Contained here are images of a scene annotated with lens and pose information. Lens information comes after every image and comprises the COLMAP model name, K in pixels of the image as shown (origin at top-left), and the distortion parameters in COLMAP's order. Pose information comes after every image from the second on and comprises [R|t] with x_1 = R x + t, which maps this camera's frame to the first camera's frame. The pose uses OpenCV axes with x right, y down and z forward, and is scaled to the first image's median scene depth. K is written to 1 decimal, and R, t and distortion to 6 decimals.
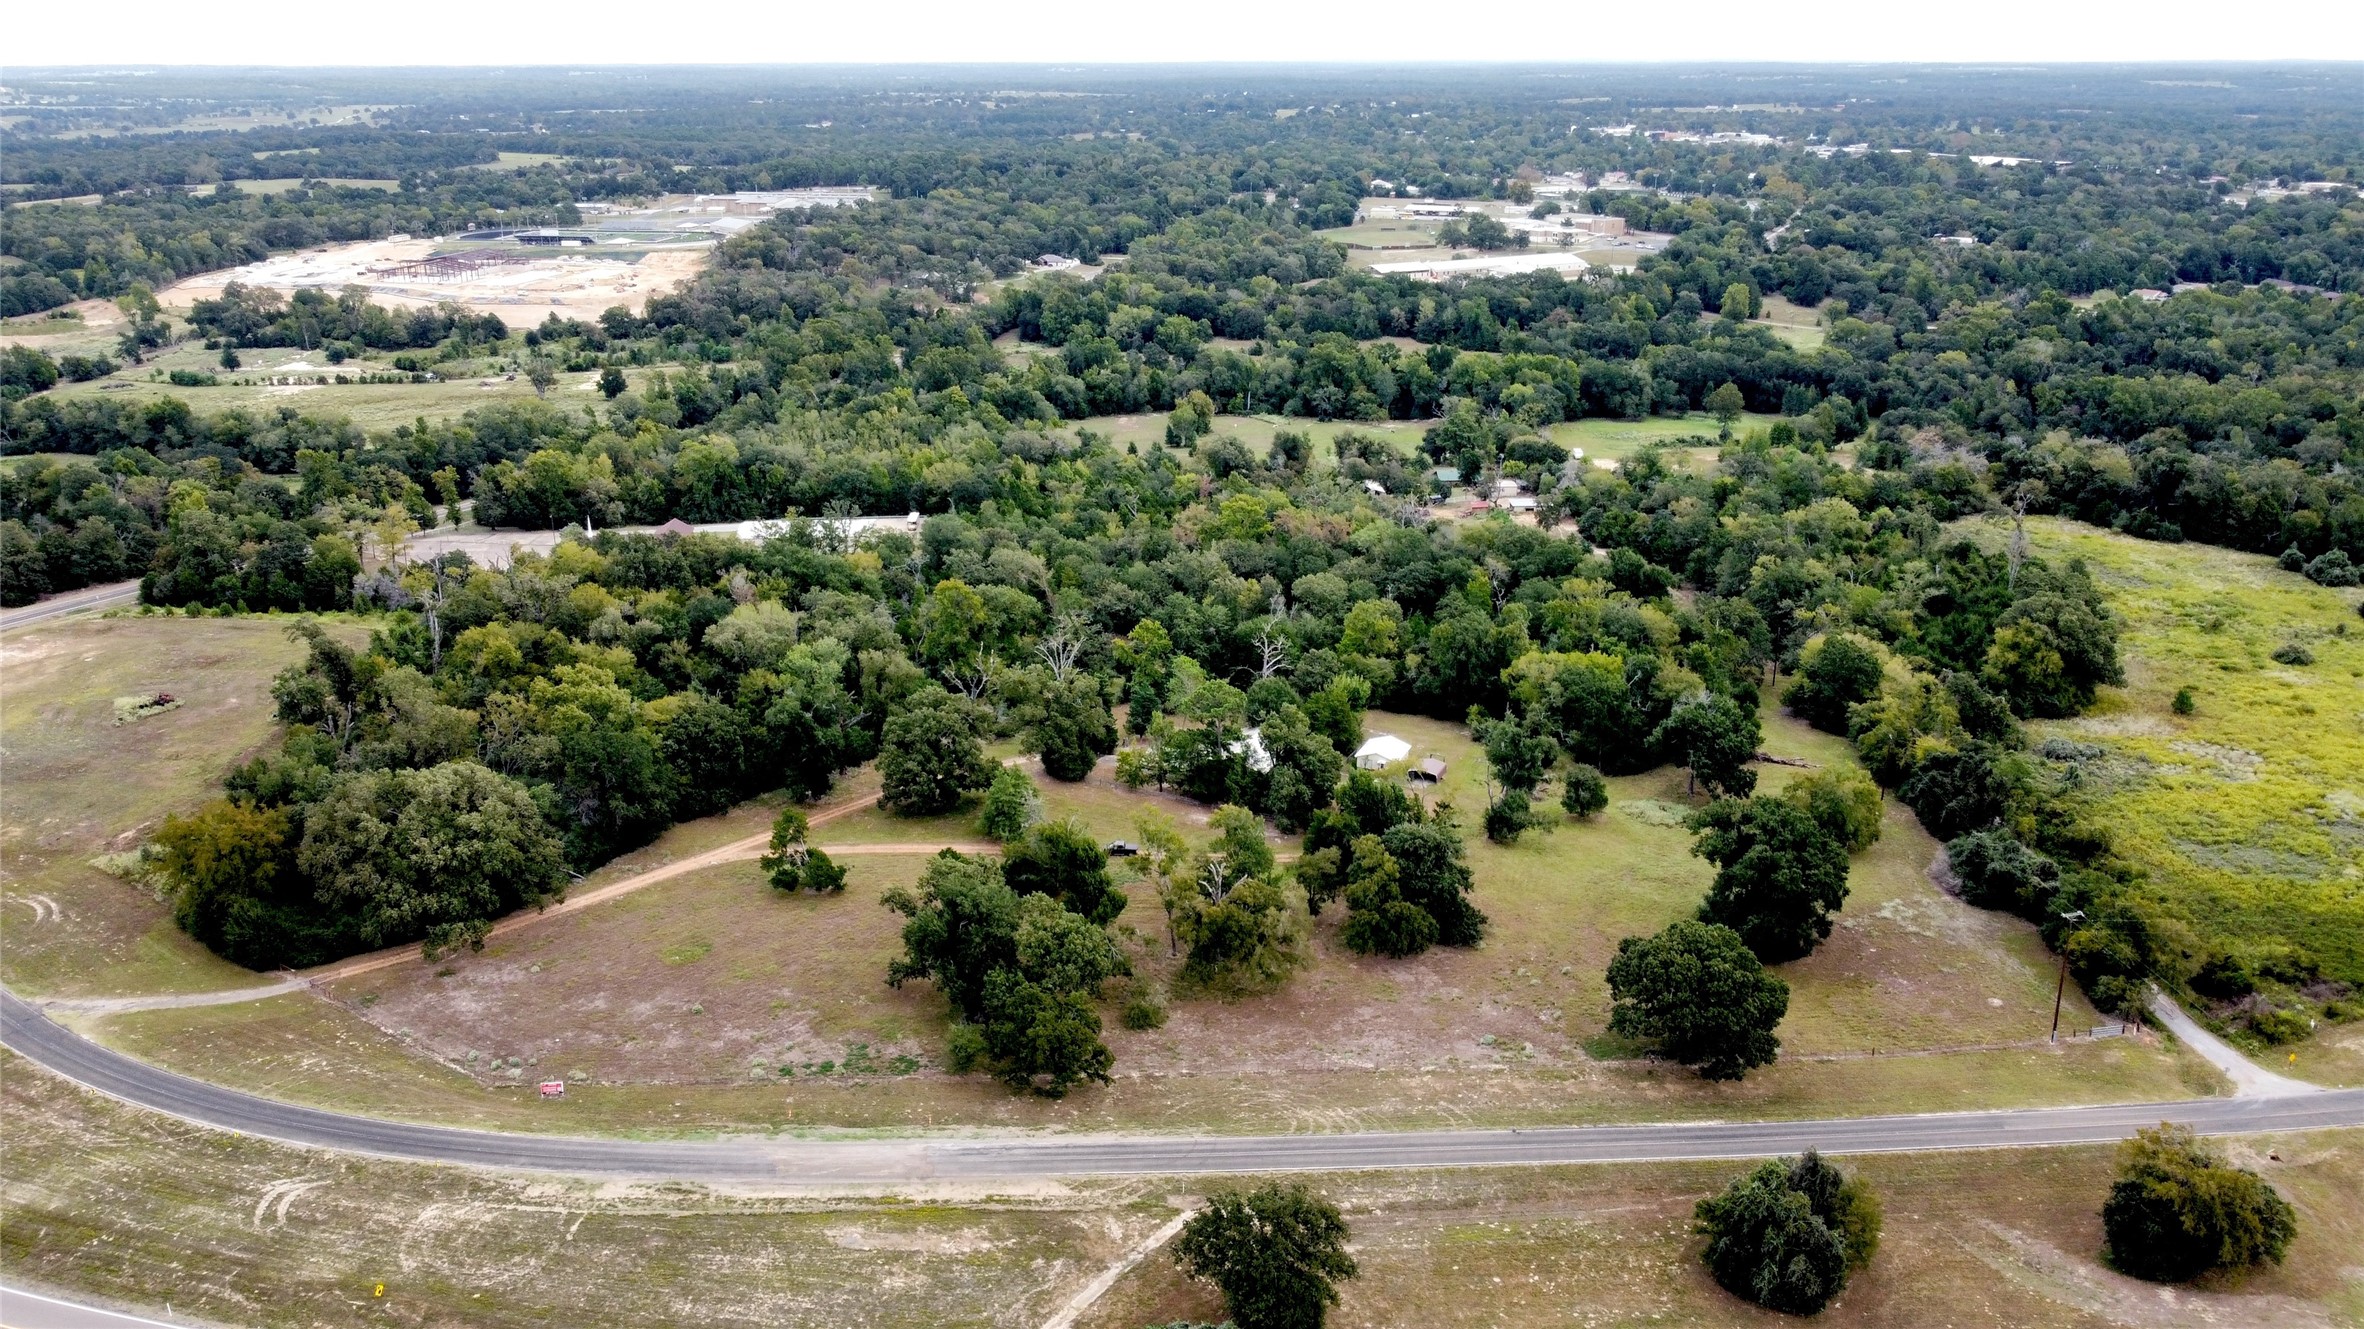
lens RADIAL K [[1794.6, 0, 1180.2], [0, 1794.6, 669.1], [0, 0, 1]] dist [-0.005681, -0.002263]
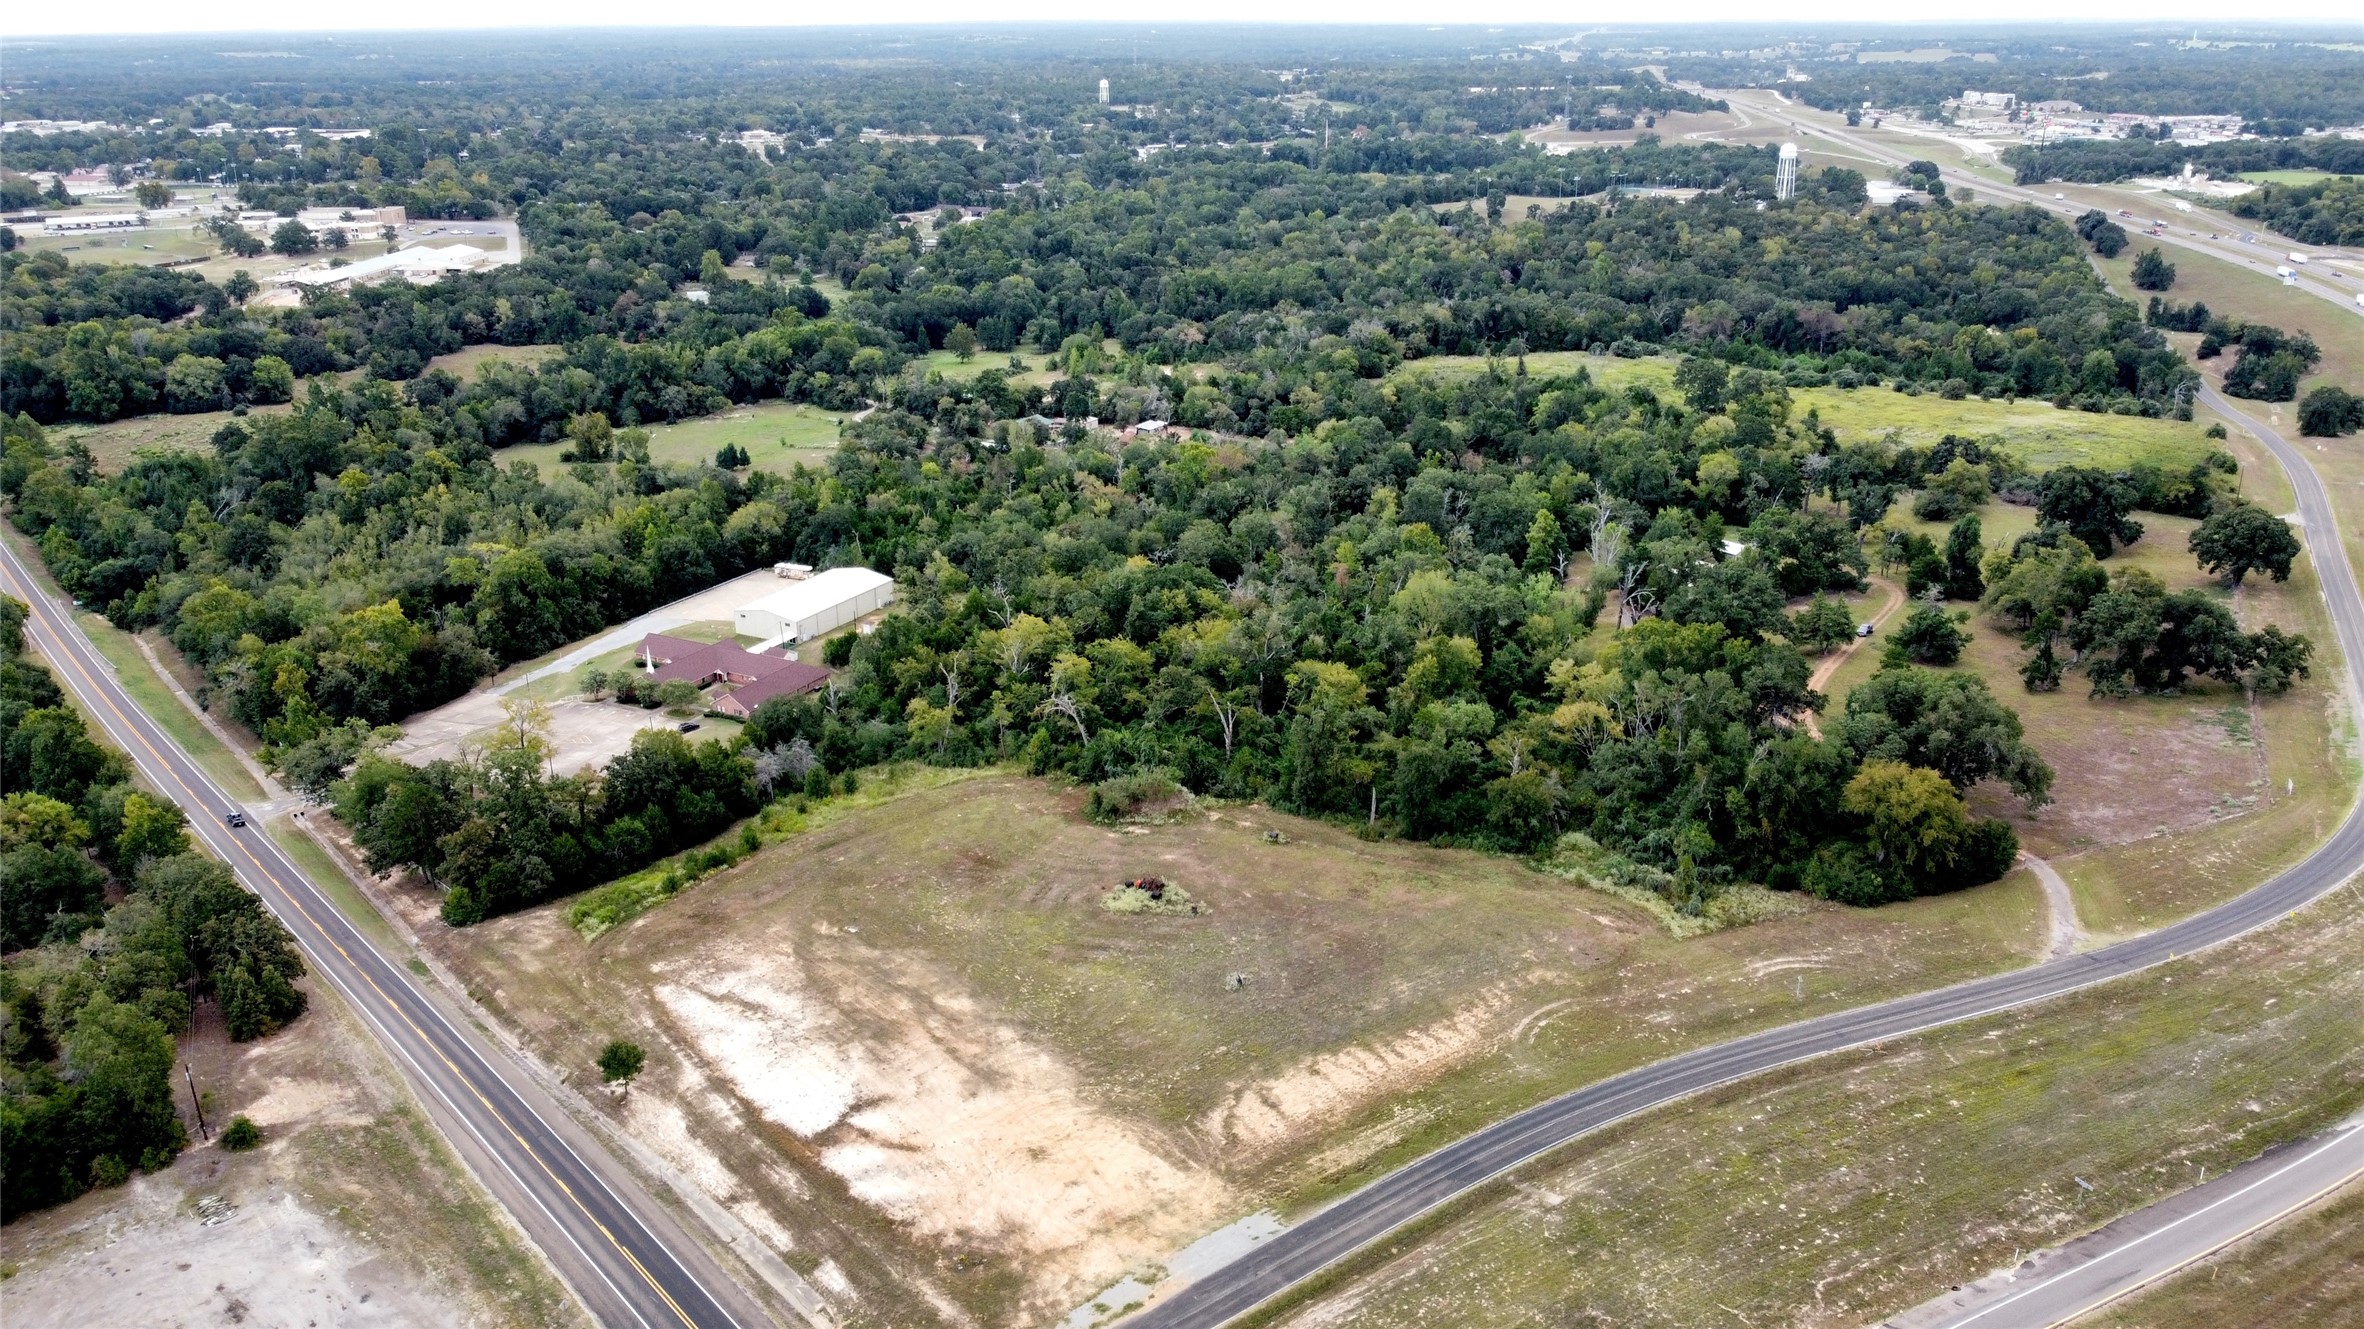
lens RADIAL K [[1800.5, 0, 1182.0], [0, 1800.5, 664.5], [0, 0, 1]] dist [-0.010680, -0.004821]
pose [[0.537967, -0.289129, 0.791831, -1.020419], [0.278939, 0.947479, 0.156452, -0.167573], [-0.795478, 0.136706, 0.590361, 0.459817]]
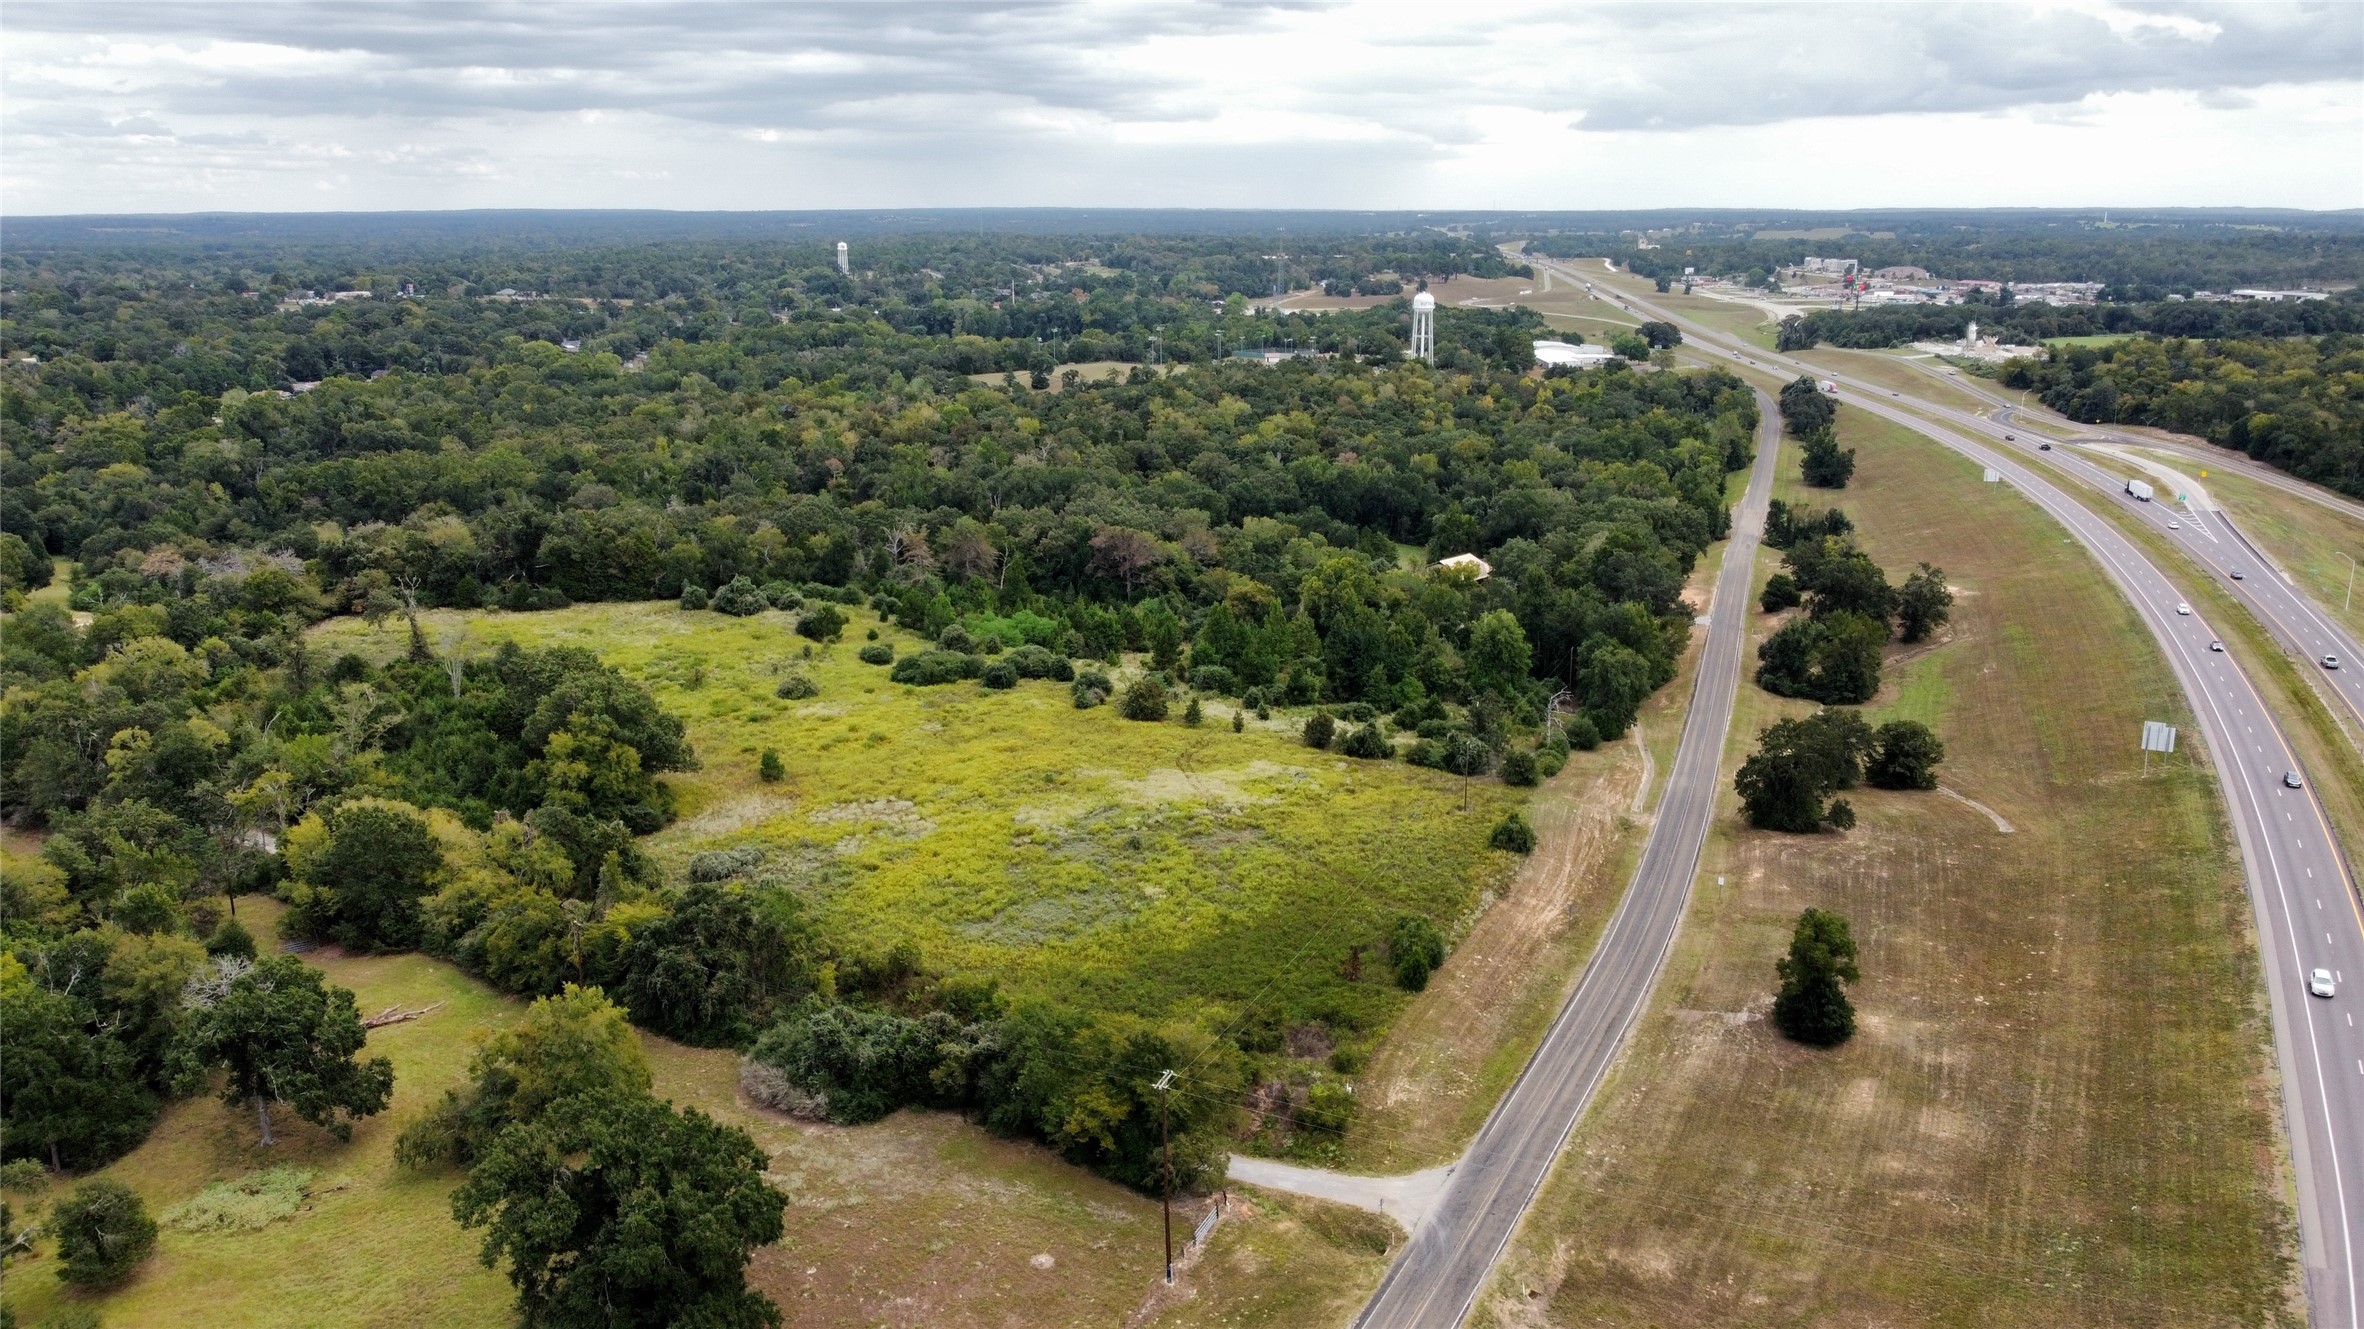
lens RADIAL K [[1800.5, 0, 1182.0], [0, 1800.5, 664.5], [0, 0, 1]] dist [-0.010680, -0.004821]
pose [[0.527366, -0.210242, 0.823215, 0.006743], [0.277451, 0.958399, 0.067027, -0.025102], [-0.803061, 0.193055, 0.563759, 0.353784]]
